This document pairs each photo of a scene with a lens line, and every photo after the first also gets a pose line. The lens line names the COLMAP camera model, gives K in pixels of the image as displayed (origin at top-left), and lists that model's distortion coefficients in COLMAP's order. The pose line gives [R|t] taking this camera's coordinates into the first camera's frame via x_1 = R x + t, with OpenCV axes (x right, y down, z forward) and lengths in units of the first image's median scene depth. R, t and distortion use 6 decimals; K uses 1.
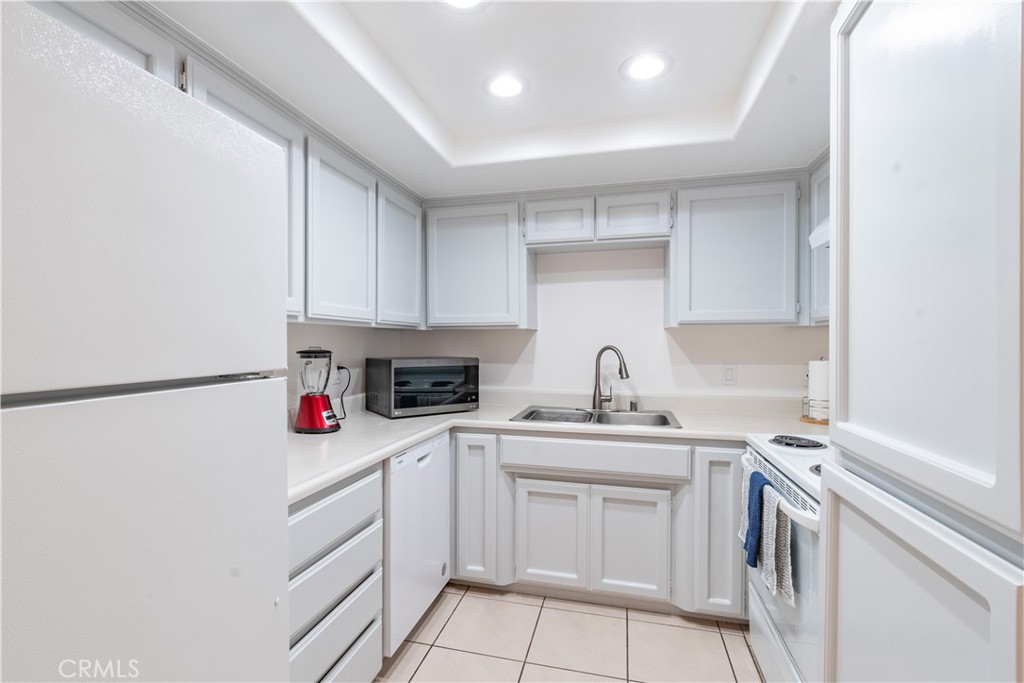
lens RADIAL K [[468.7, 0, 507.1], [0, 468.7, 341.0], [0, 0, 1]] dist [-0.002189, -0.000751]
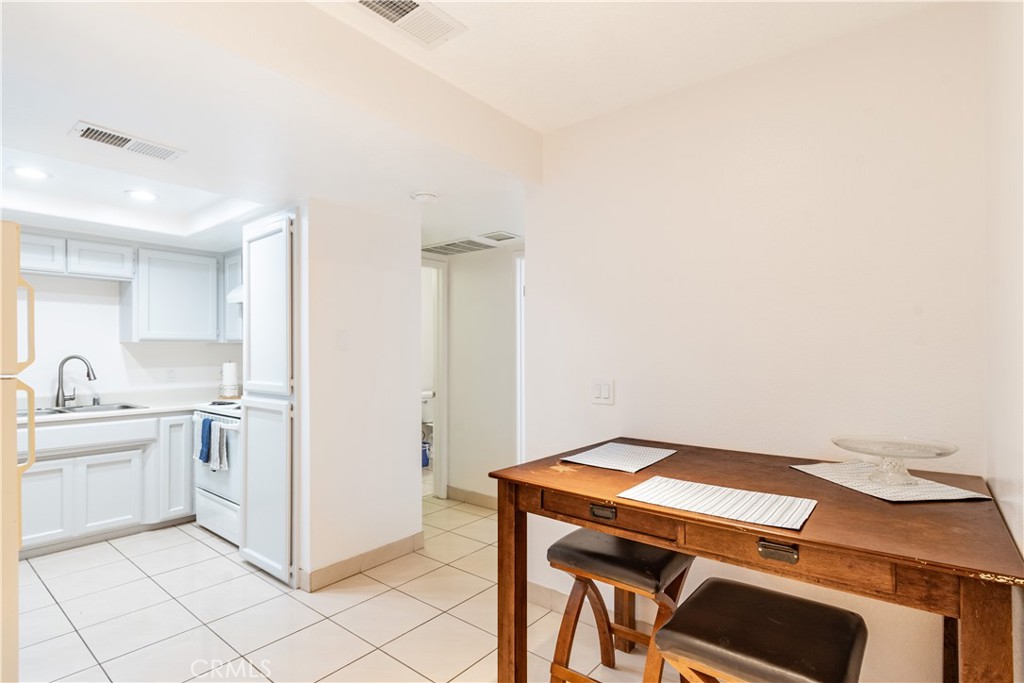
lens RADIAL K [[509.9, 0, 508.5], [0, 509.9, 347.7], [0, 0, 1]] dist [-0.000119, -0.000428]
pose [[0.406879, 0.008444, 0.913443, -0.640393], [0.008854, 0.999874, -0.013187, 0.019332], [-0.913439, 0.013453, 0.406753, -0.722300]]
